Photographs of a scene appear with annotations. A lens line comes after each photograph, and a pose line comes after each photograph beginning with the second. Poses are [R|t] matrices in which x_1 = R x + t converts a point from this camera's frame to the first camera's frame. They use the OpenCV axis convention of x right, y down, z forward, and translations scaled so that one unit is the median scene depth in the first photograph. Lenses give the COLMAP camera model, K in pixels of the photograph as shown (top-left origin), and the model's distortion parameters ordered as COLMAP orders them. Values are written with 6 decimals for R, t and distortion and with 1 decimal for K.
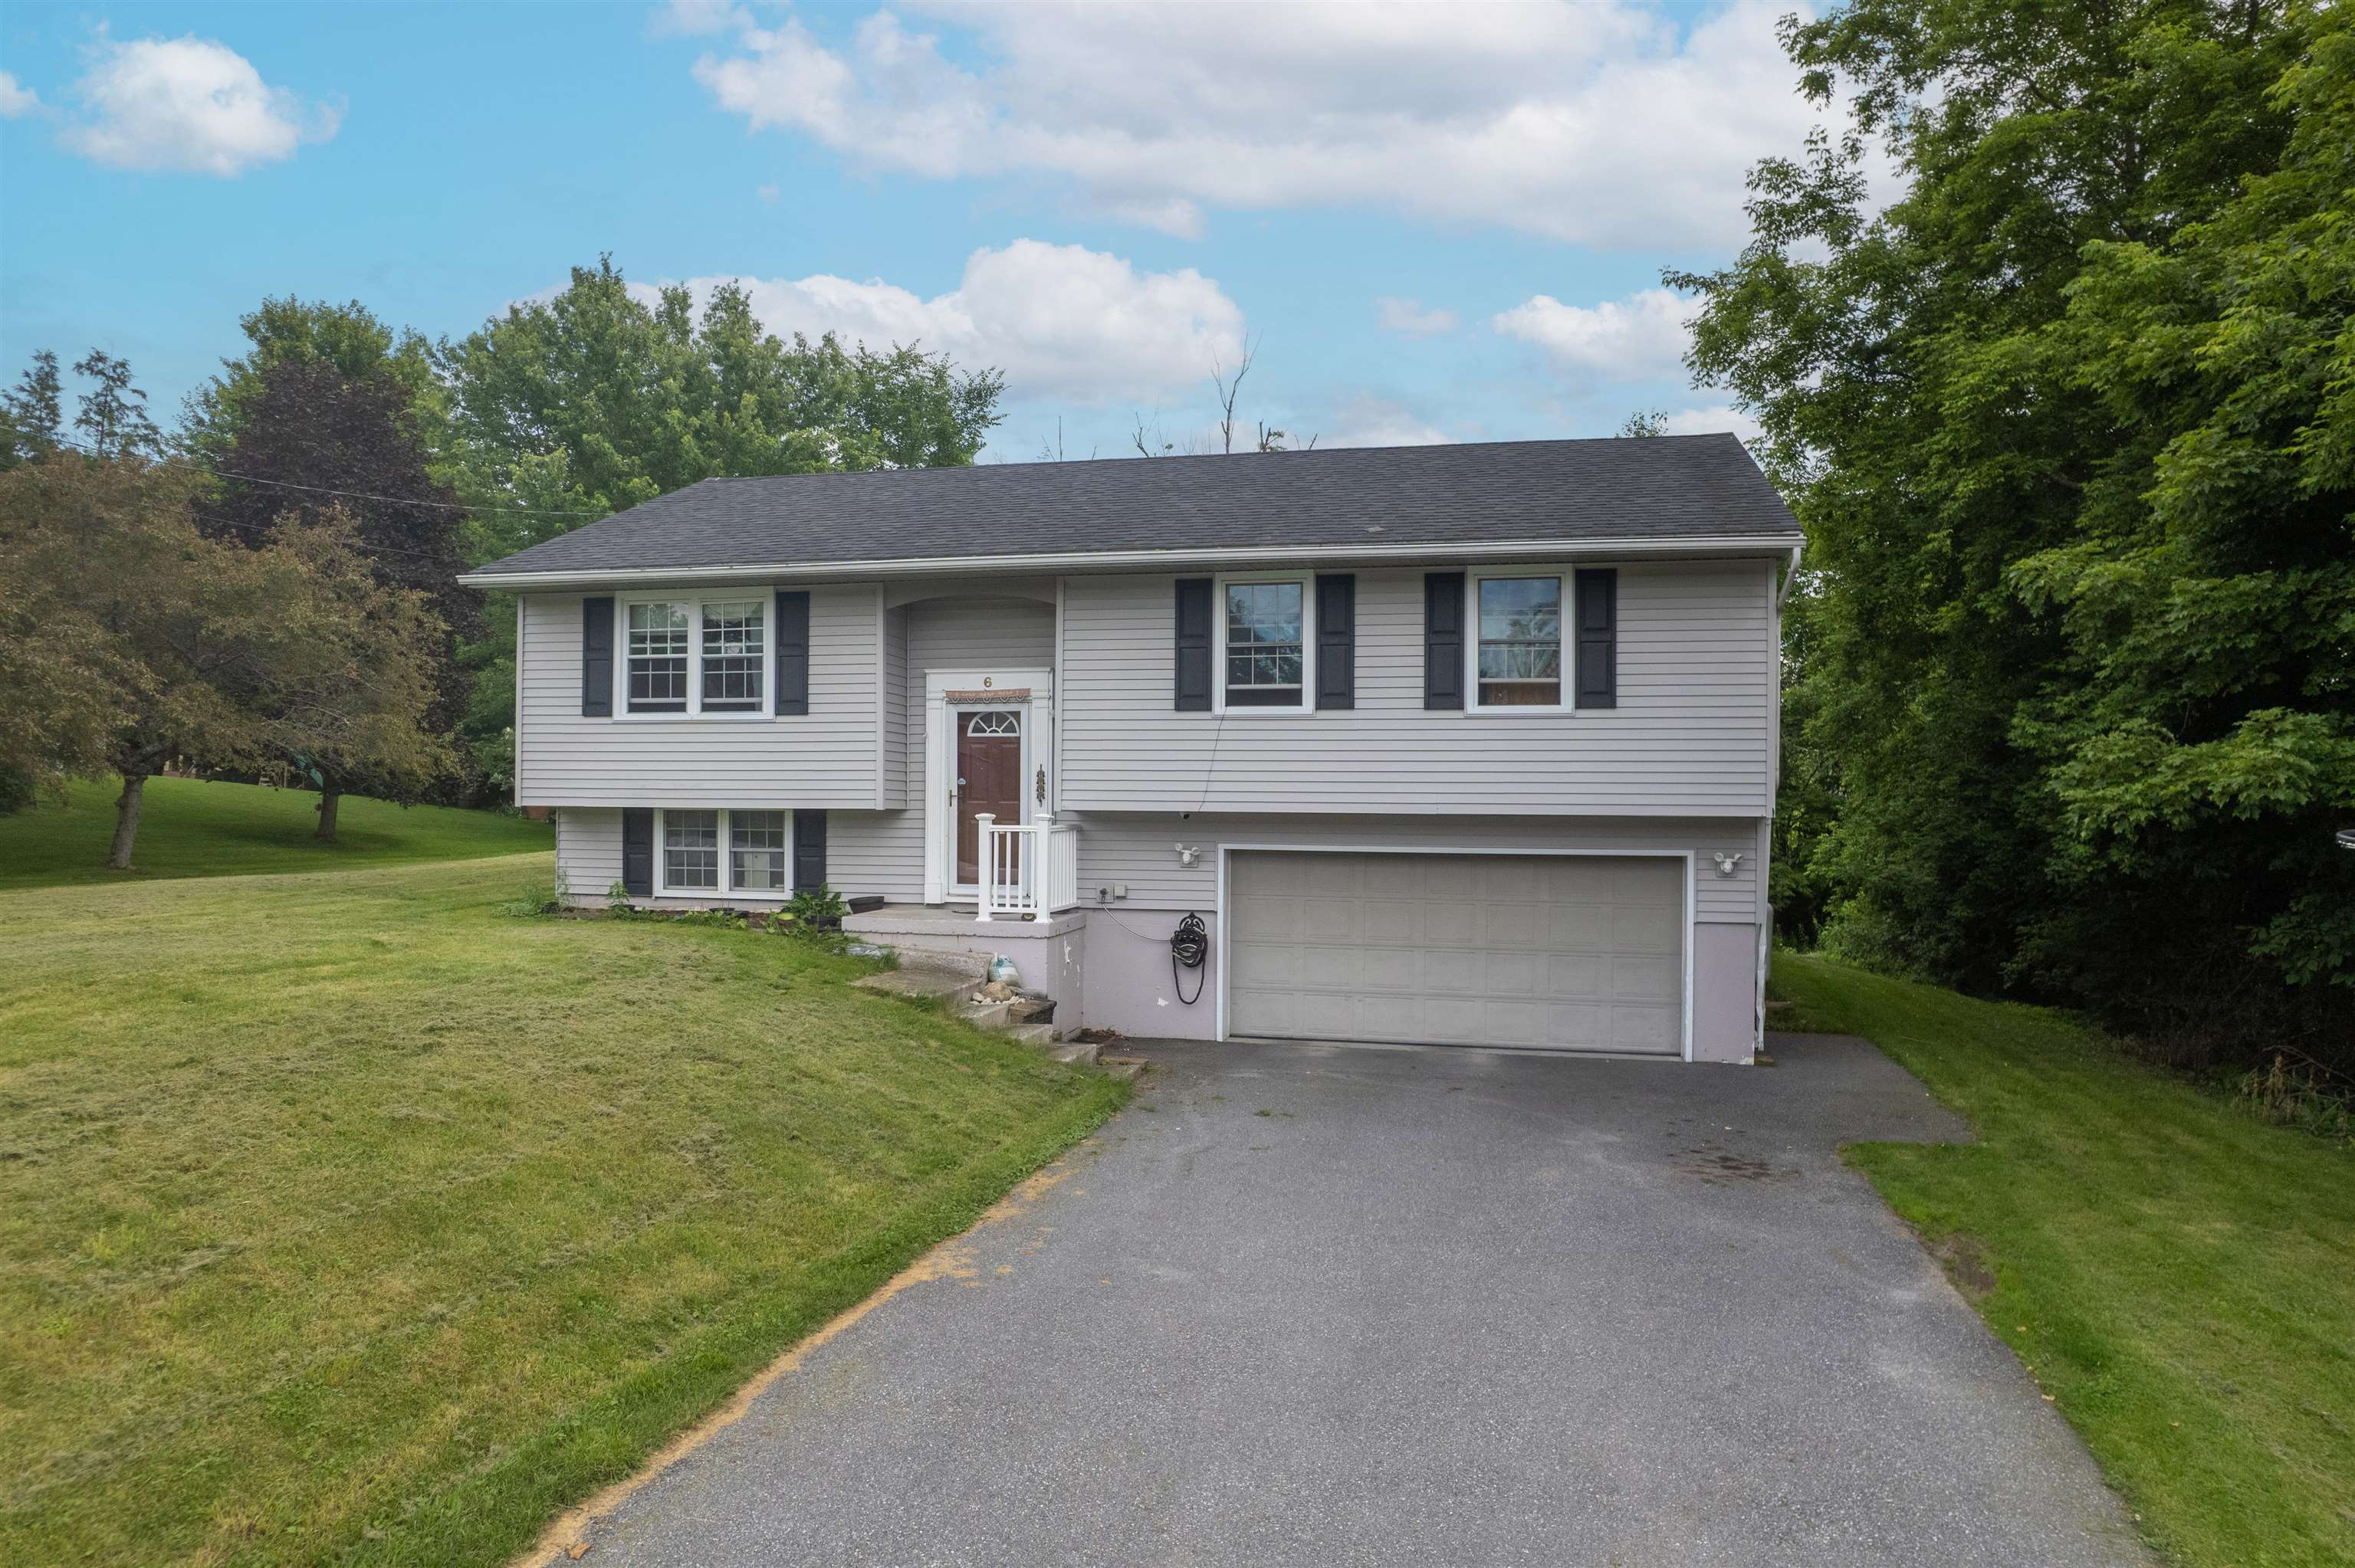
lens RADIAL K [[1341.3, 0, 1178.6], [0, 1341.3, 663.0], [0, 0, 1]] dist [-0.119862, 0.053203]
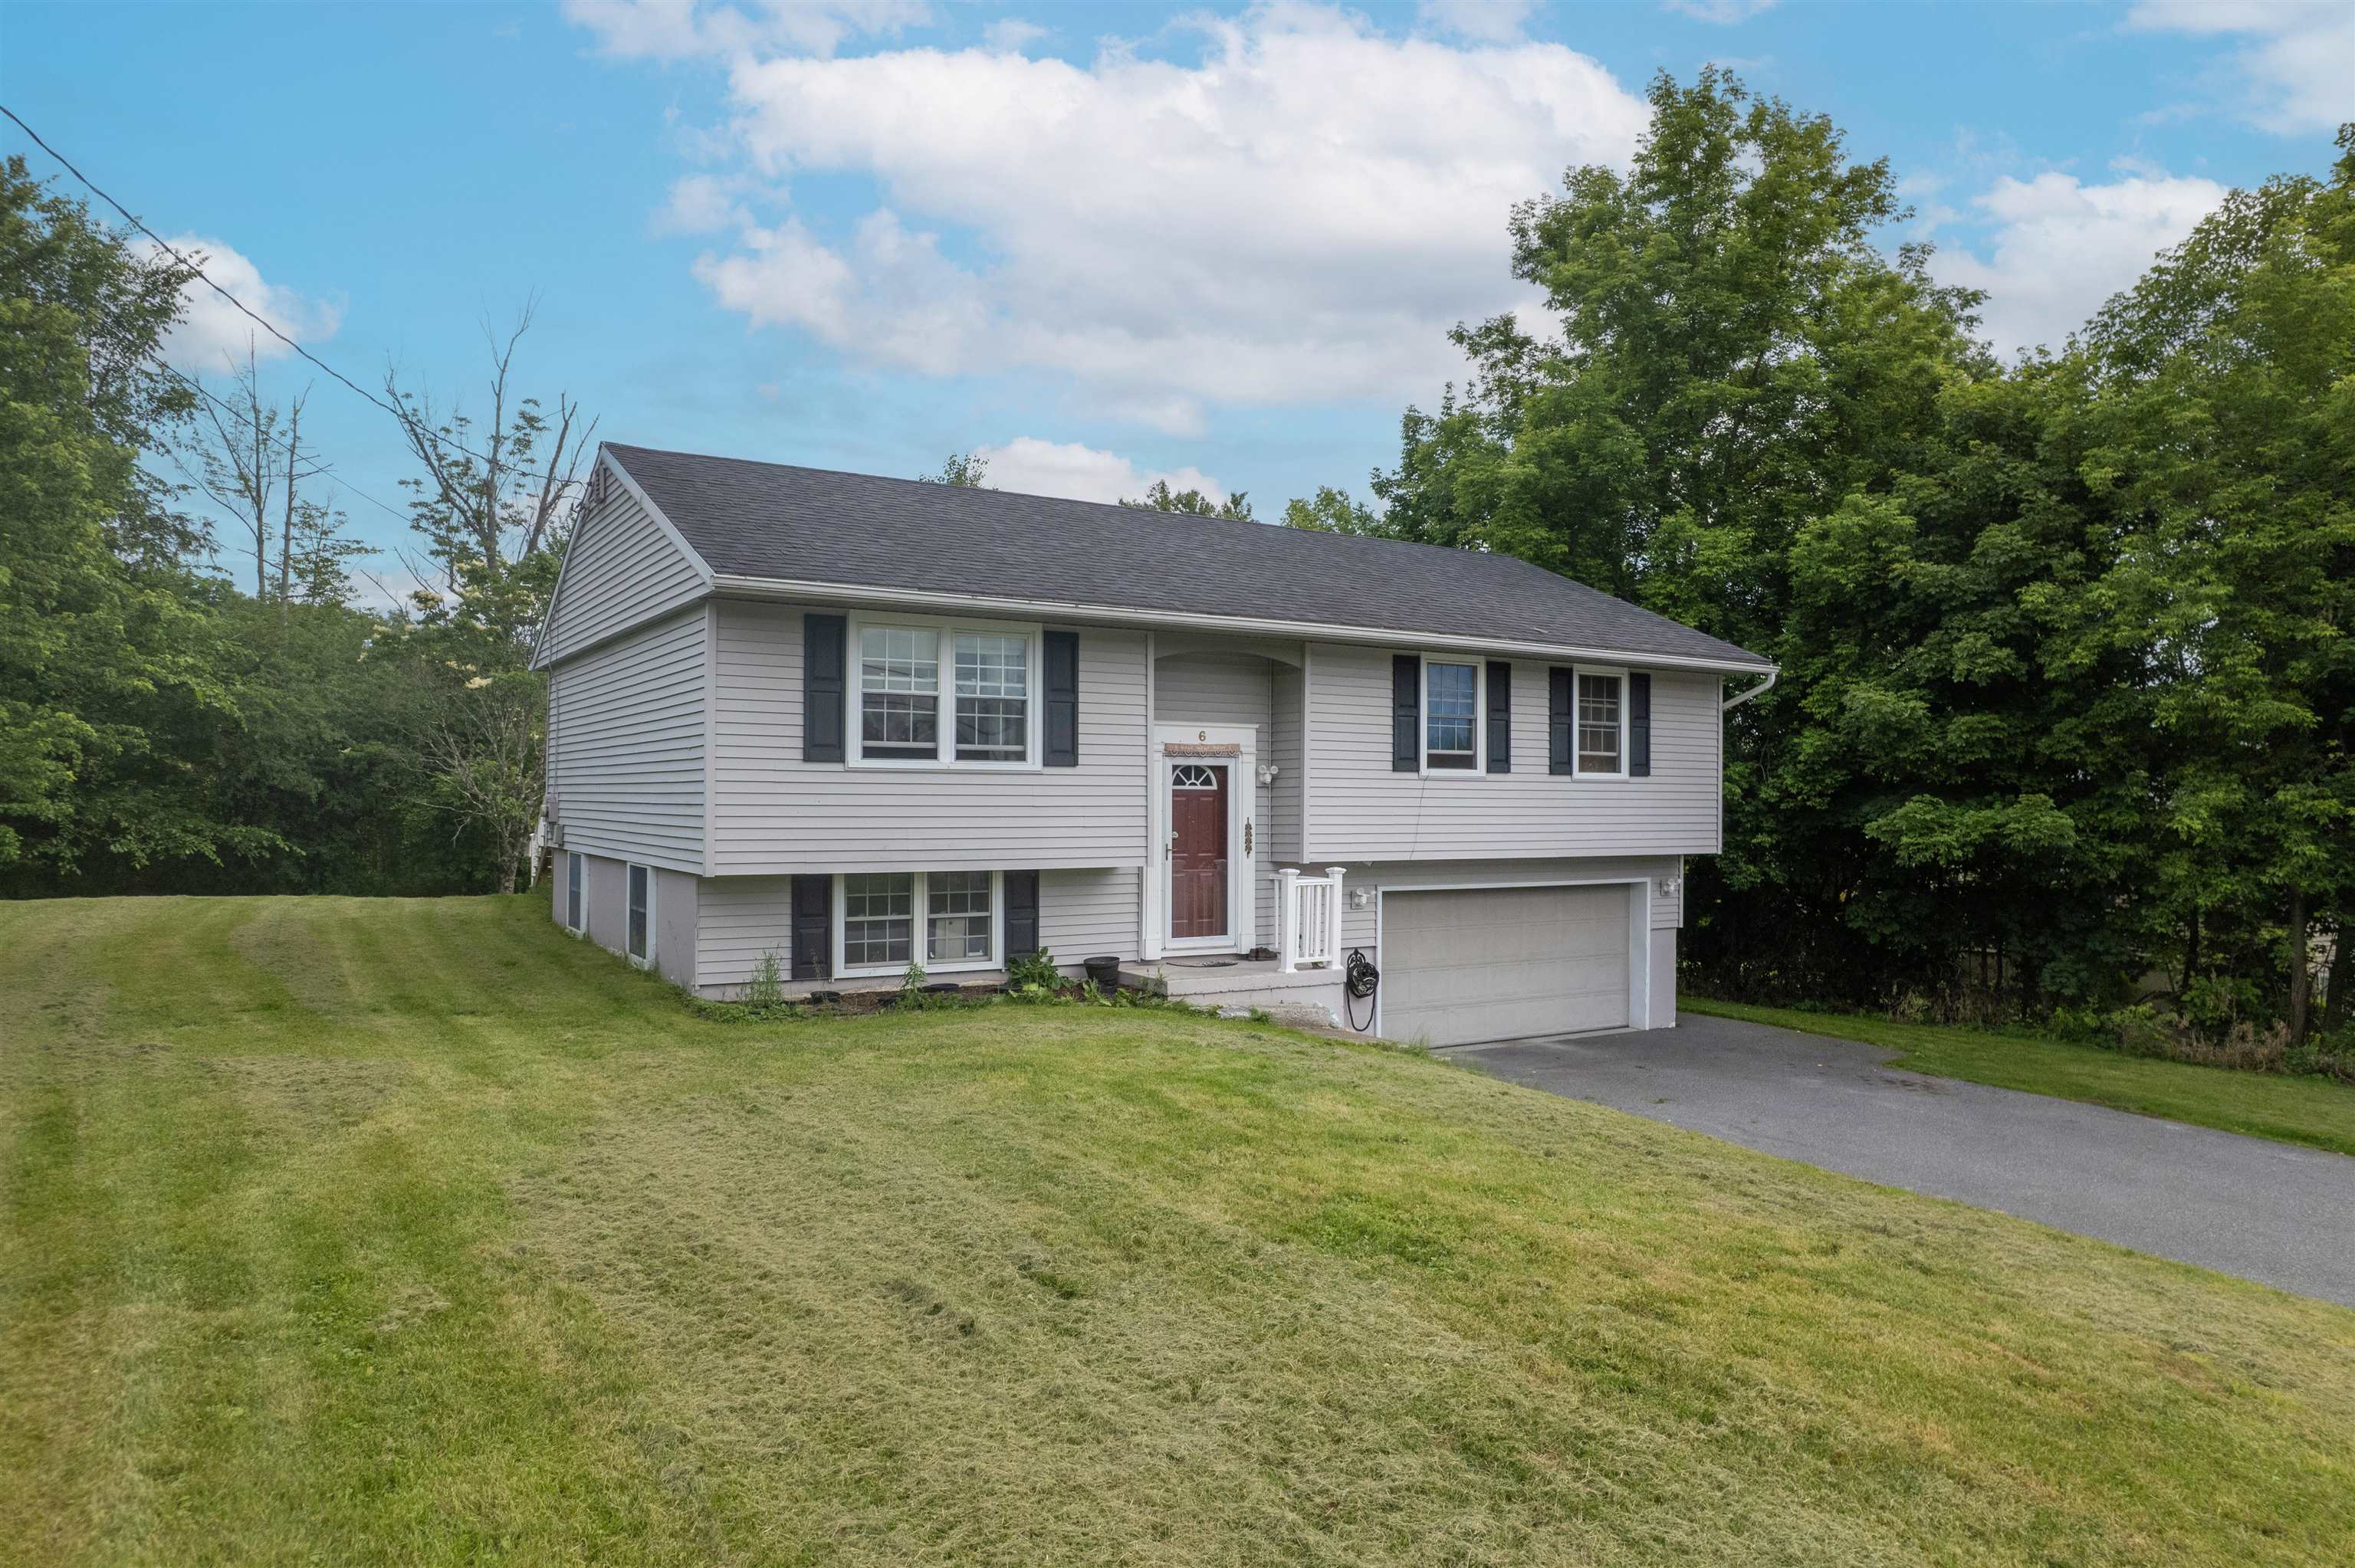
lens RADIAL K [[1507.2, 0, 1172.7], [0, 1507.2, 798.9], [0, 0, 1]] dist [-0.077318, 0.086427]
pose [[0.717260, 0.006531, 0.696775, -0.943495], [-0.049290, 0.997927, 0.041385, 0.014732], [-0.695060, -0.064028, 0.716095, 0.190266]]
